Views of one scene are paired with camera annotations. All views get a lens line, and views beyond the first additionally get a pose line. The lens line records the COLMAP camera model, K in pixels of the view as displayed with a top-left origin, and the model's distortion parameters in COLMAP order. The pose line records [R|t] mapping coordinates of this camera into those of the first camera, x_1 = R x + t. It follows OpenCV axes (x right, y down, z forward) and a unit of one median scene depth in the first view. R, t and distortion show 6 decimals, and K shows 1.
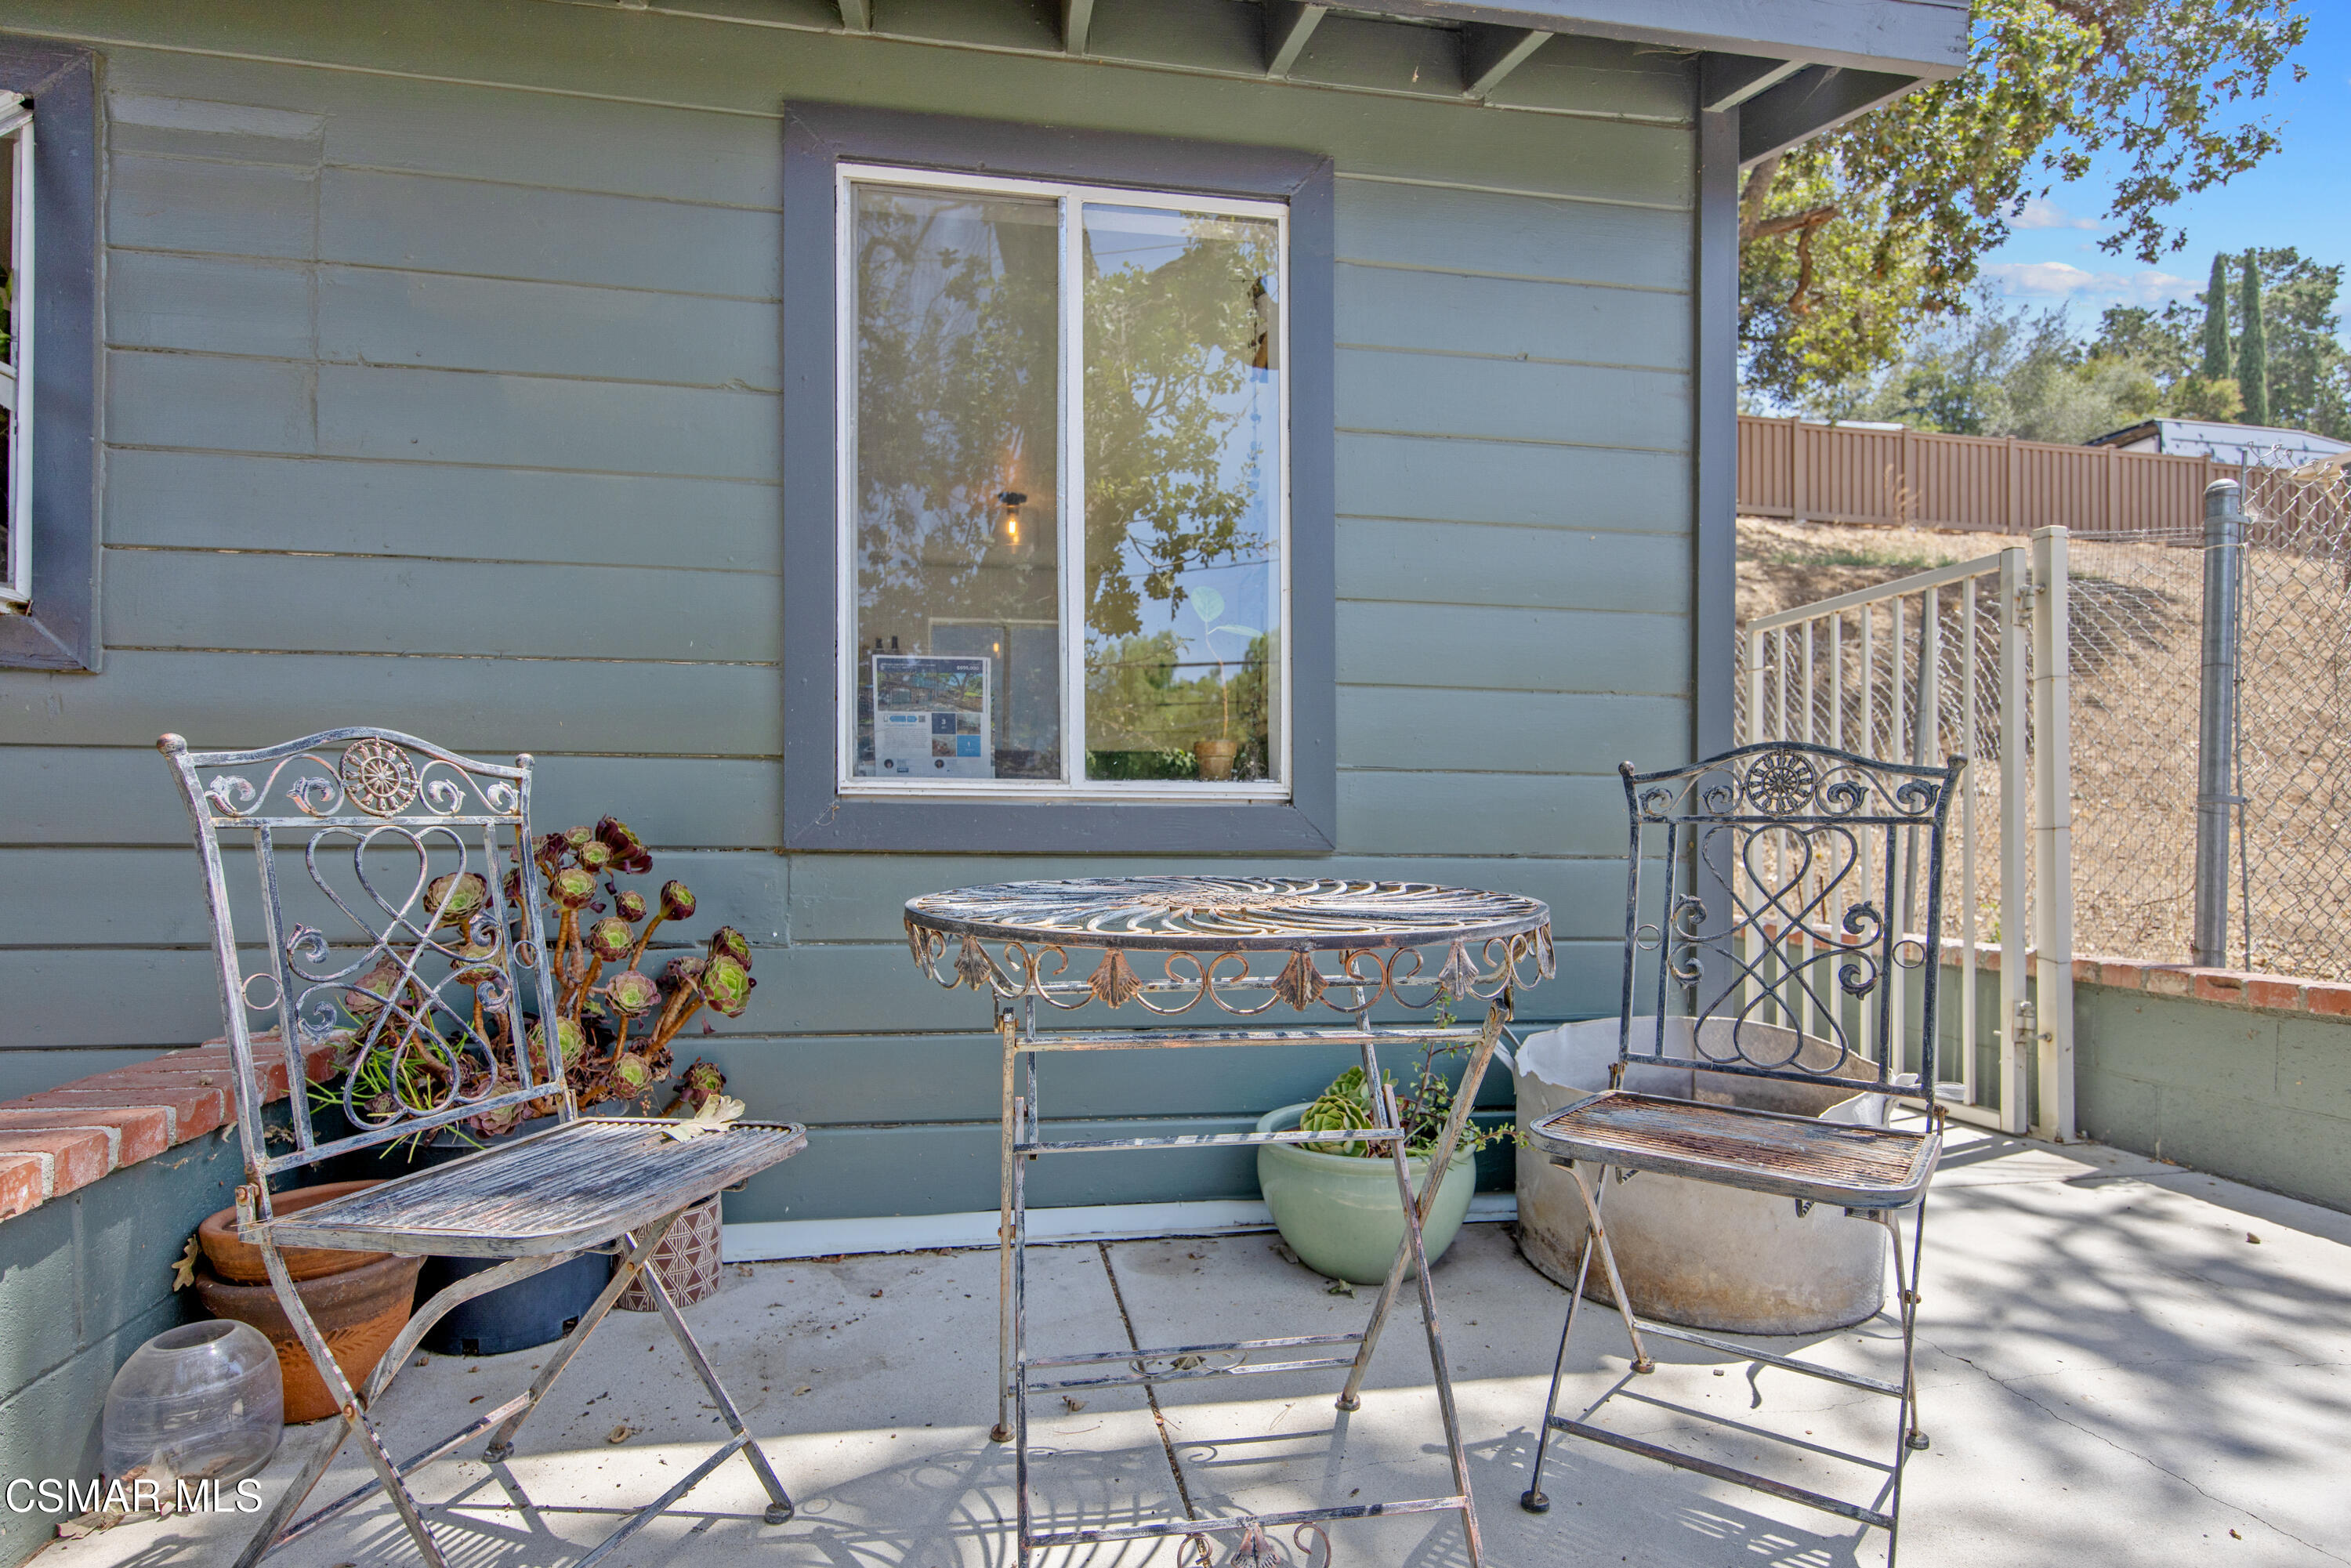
lens RADIAL K [[1151.6, 0, 1164.1], [0, 1151.6, 843.1], [0, 0, 1]] dist [0.001600, 0.000937]
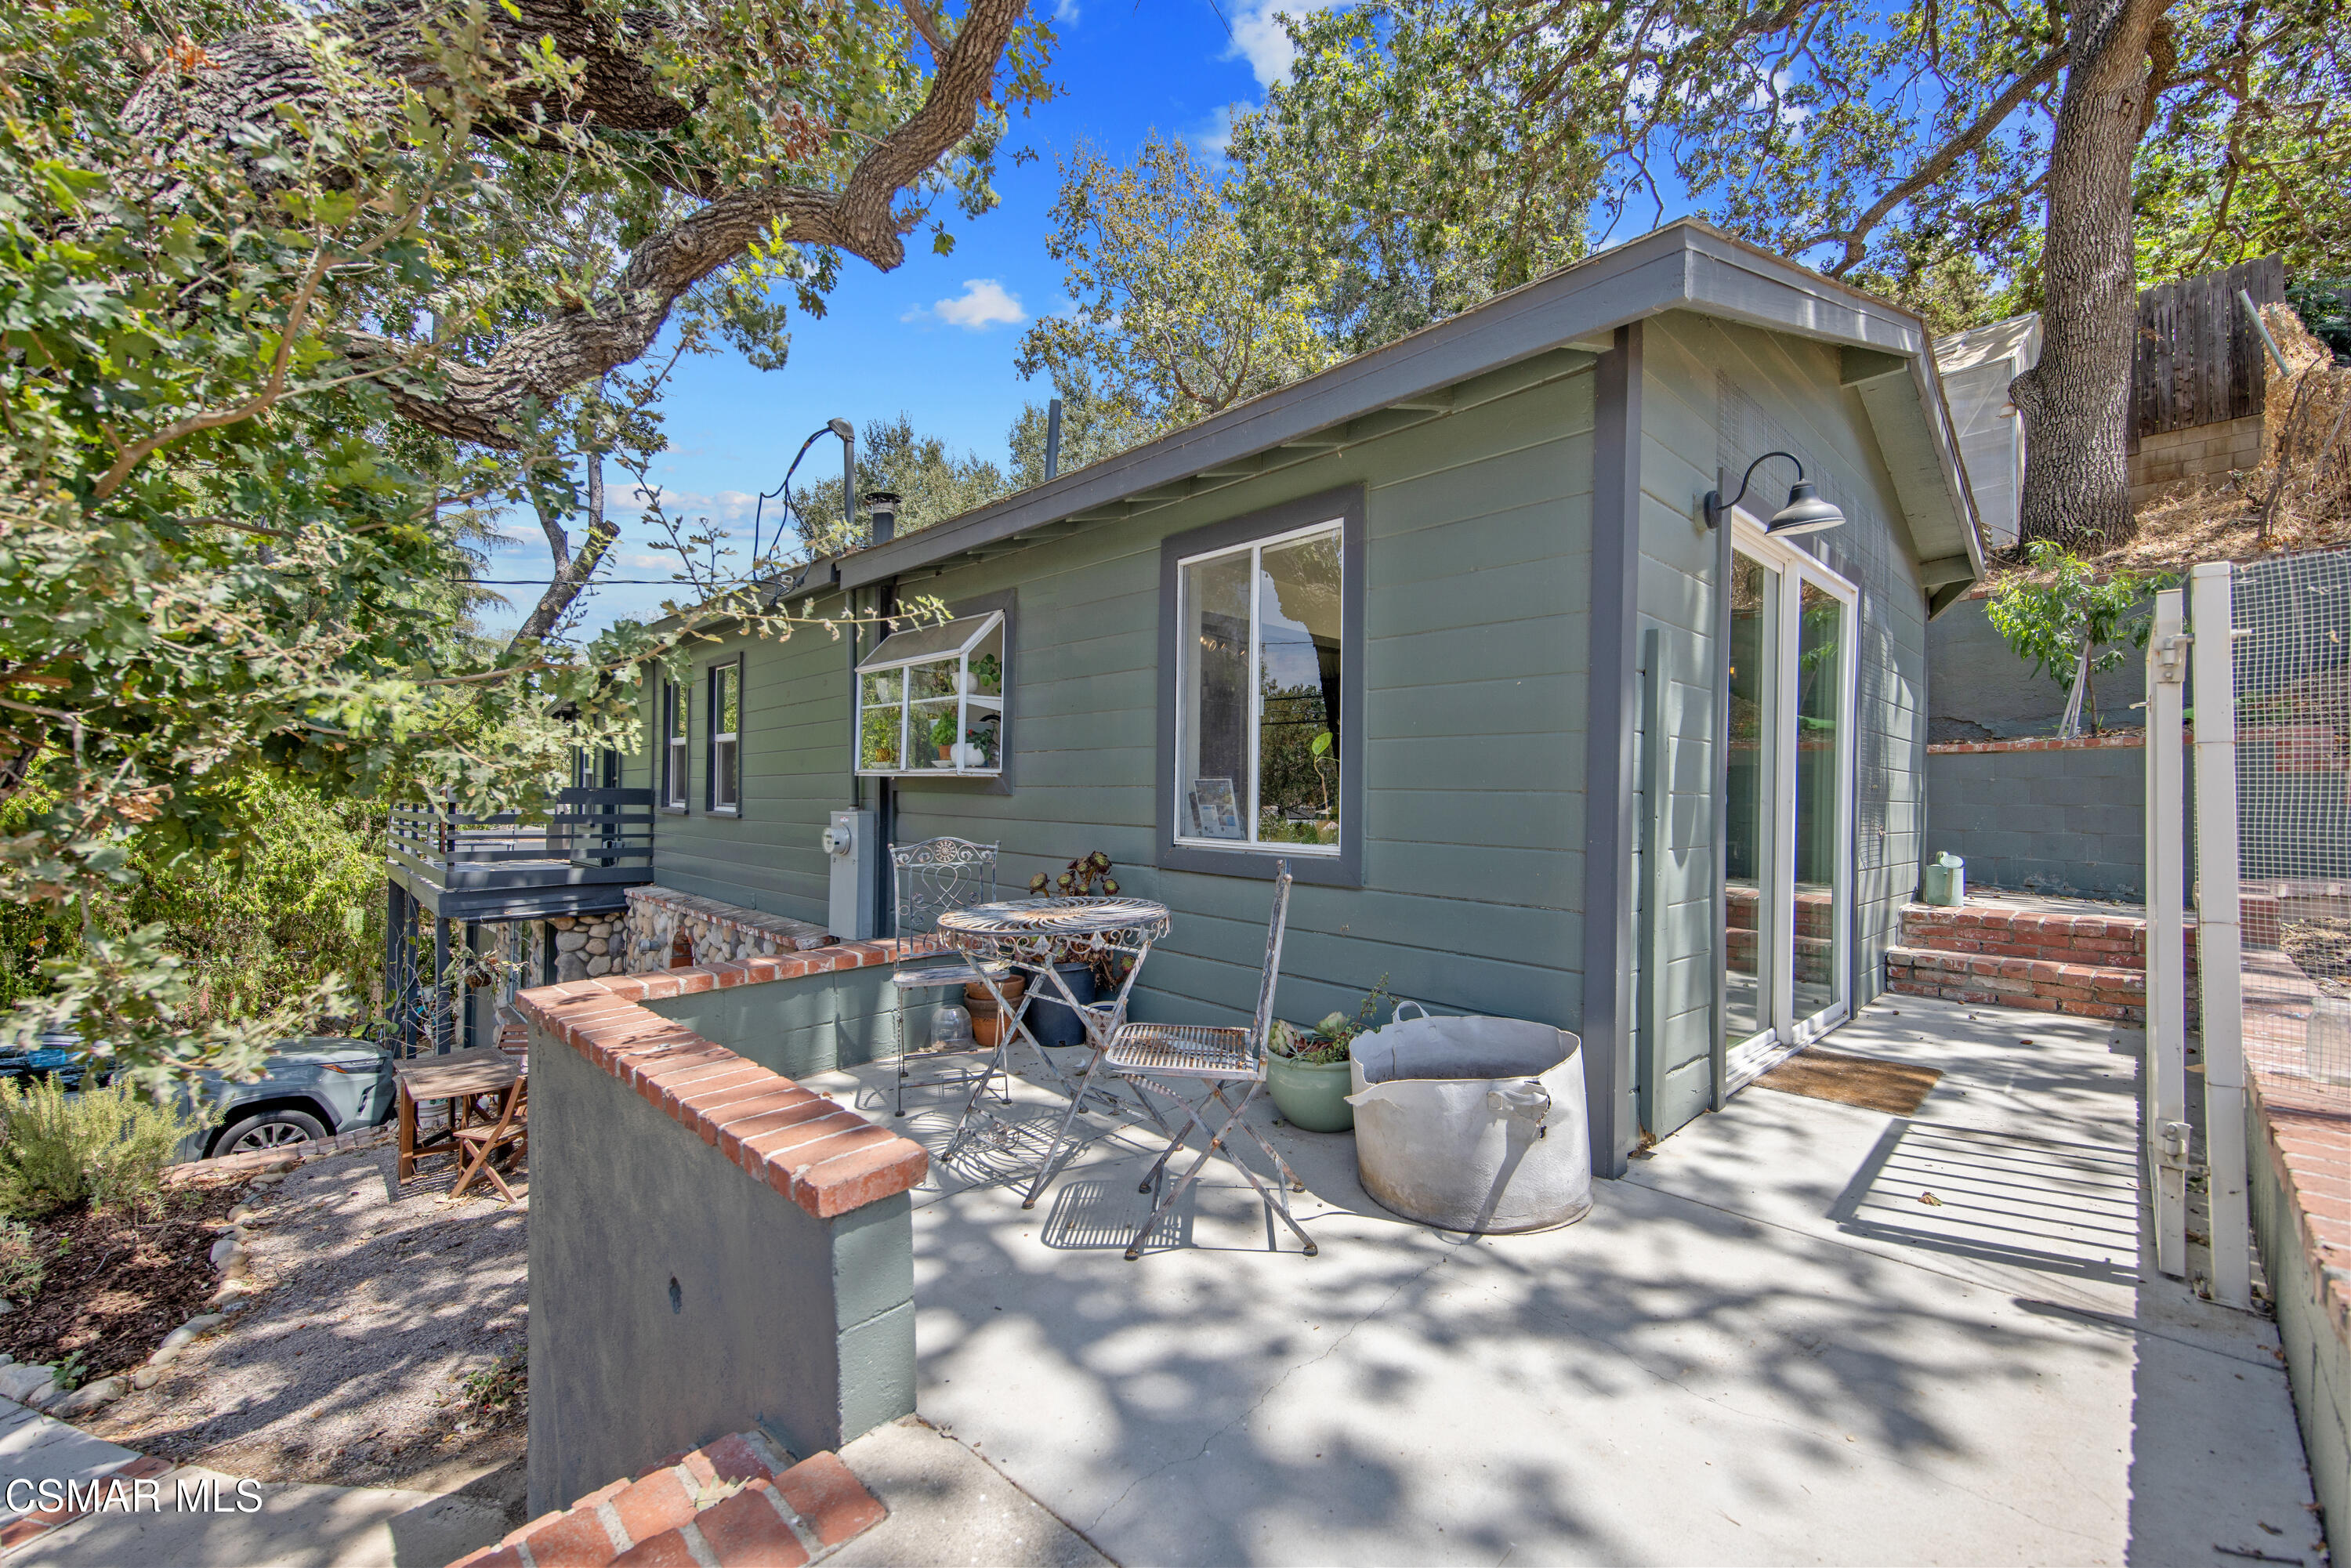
lens RADIAL K [[898.1, 0, 1175.4], [0, 898.1, 789.6], [0, 0, 1]] dist [0.003900, -0.001567]
pose [[0.573434, -0.004728, -0.819238, 1.298455], [-0.005252, 0.999942, -0.009447, -0.148278], [0.819235, 0.009720, 0.573376, 0.009695]]
